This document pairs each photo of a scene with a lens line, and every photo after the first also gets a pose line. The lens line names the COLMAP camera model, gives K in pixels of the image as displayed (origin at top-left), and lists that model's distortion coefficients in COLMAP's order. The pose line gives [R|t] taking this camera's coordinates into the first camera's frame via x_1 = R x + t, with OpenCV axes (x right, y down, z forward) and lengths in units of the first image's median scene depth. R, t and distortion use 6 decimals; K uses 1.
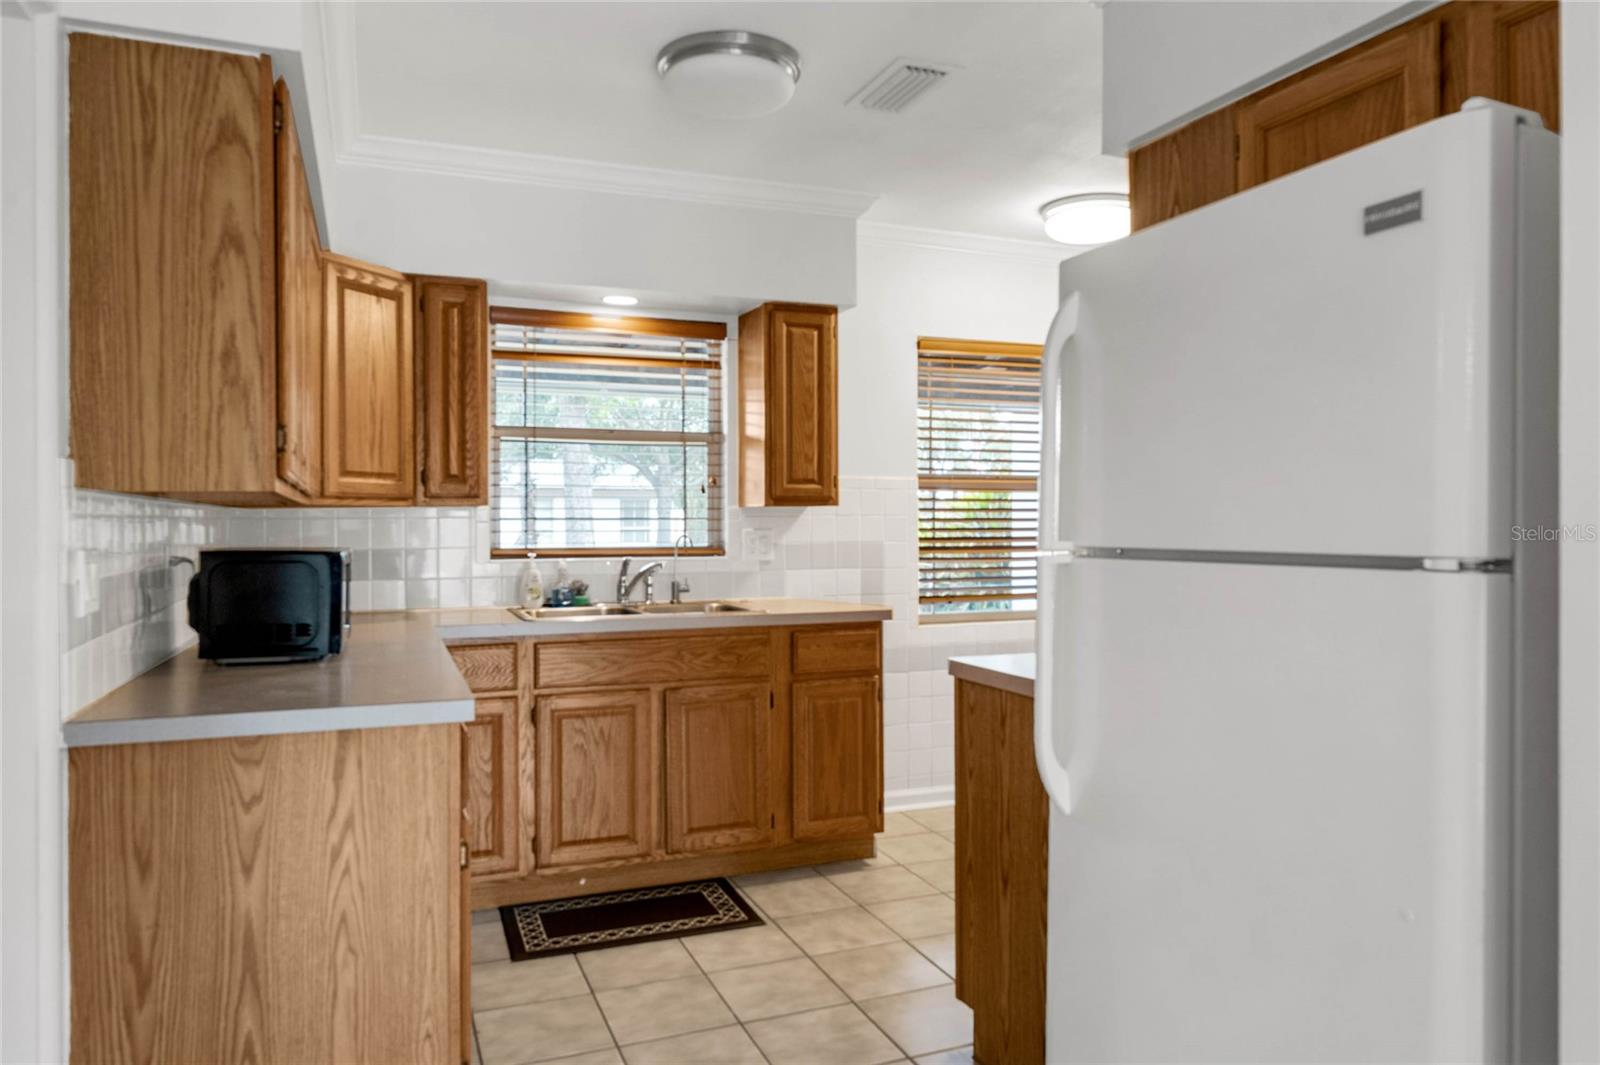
lens RADIAL K [[1054.1, 0, 800.0], [0, 1054.1, 532.5], [0, 0, 1]] dist [-0.002073, -0.000098]
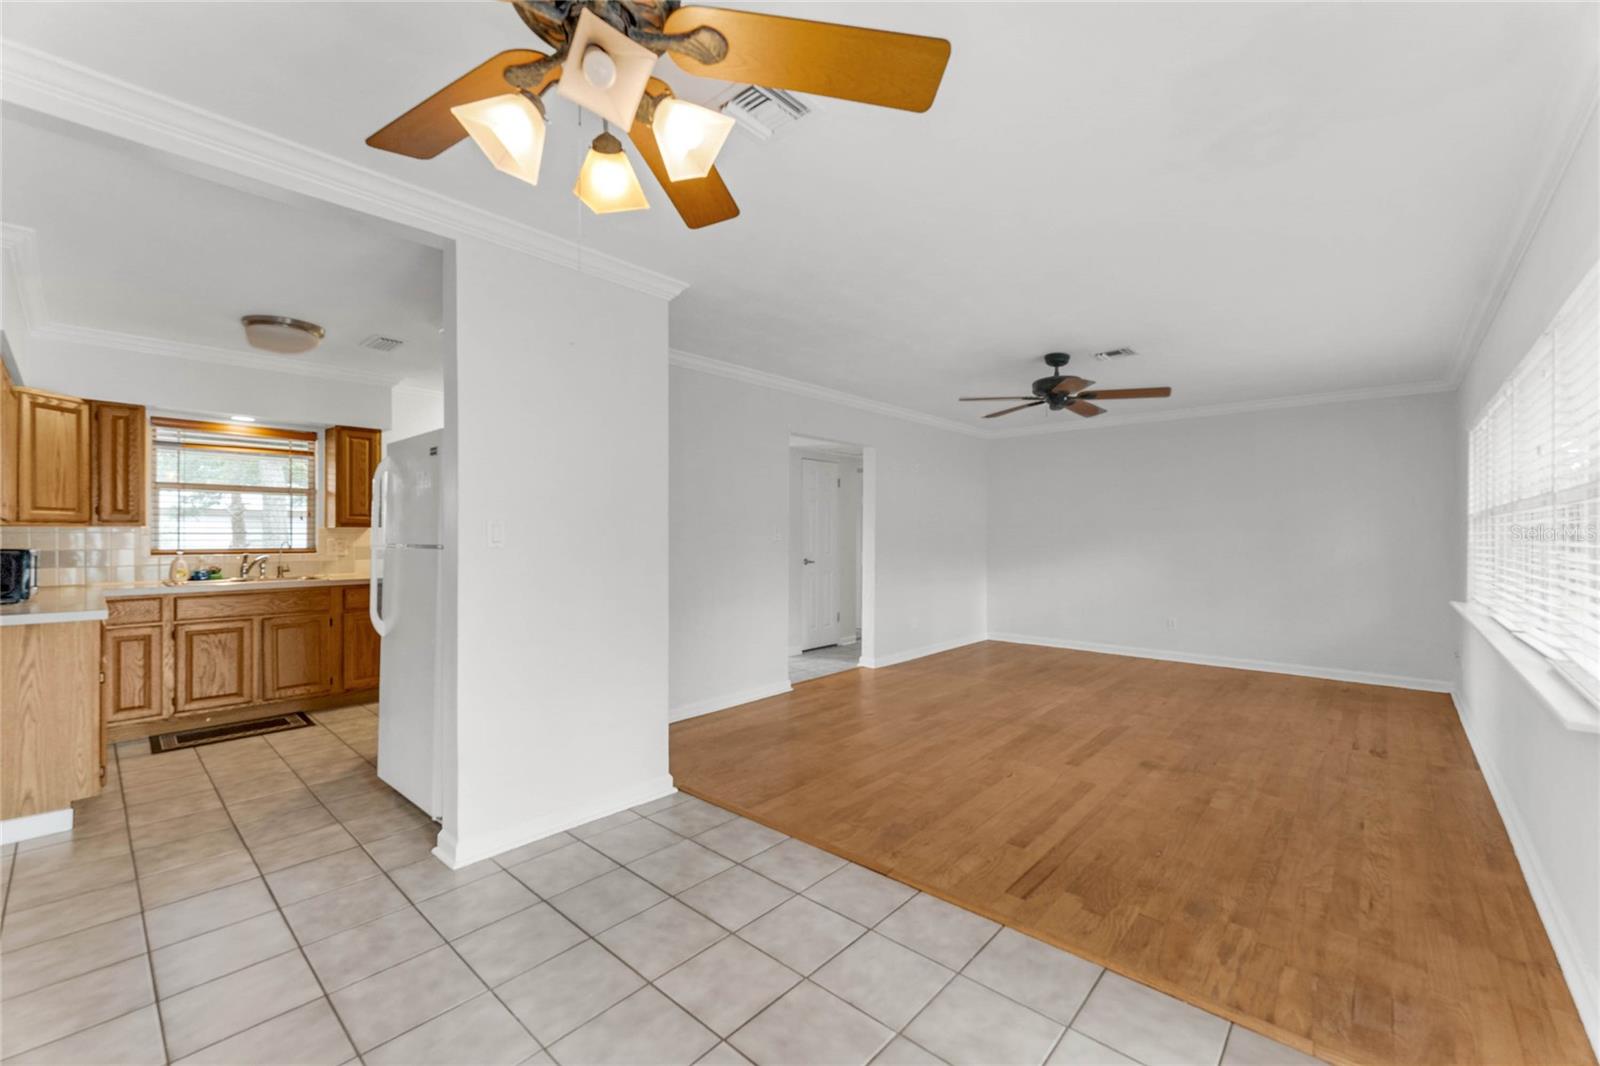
lens RADIAL K [[644.0, 0, 797.4], [0, 644.0, 537.9], [0, 0, 1]] dist [0.000760, 0.000033]
pose [[0.899852, 0.001101, 0.436194, 0.253460], [0.001790, 0.999979, -0.006215, 0.004735], [-0.436191, 0.006373, 0.899831, -0.548262]]
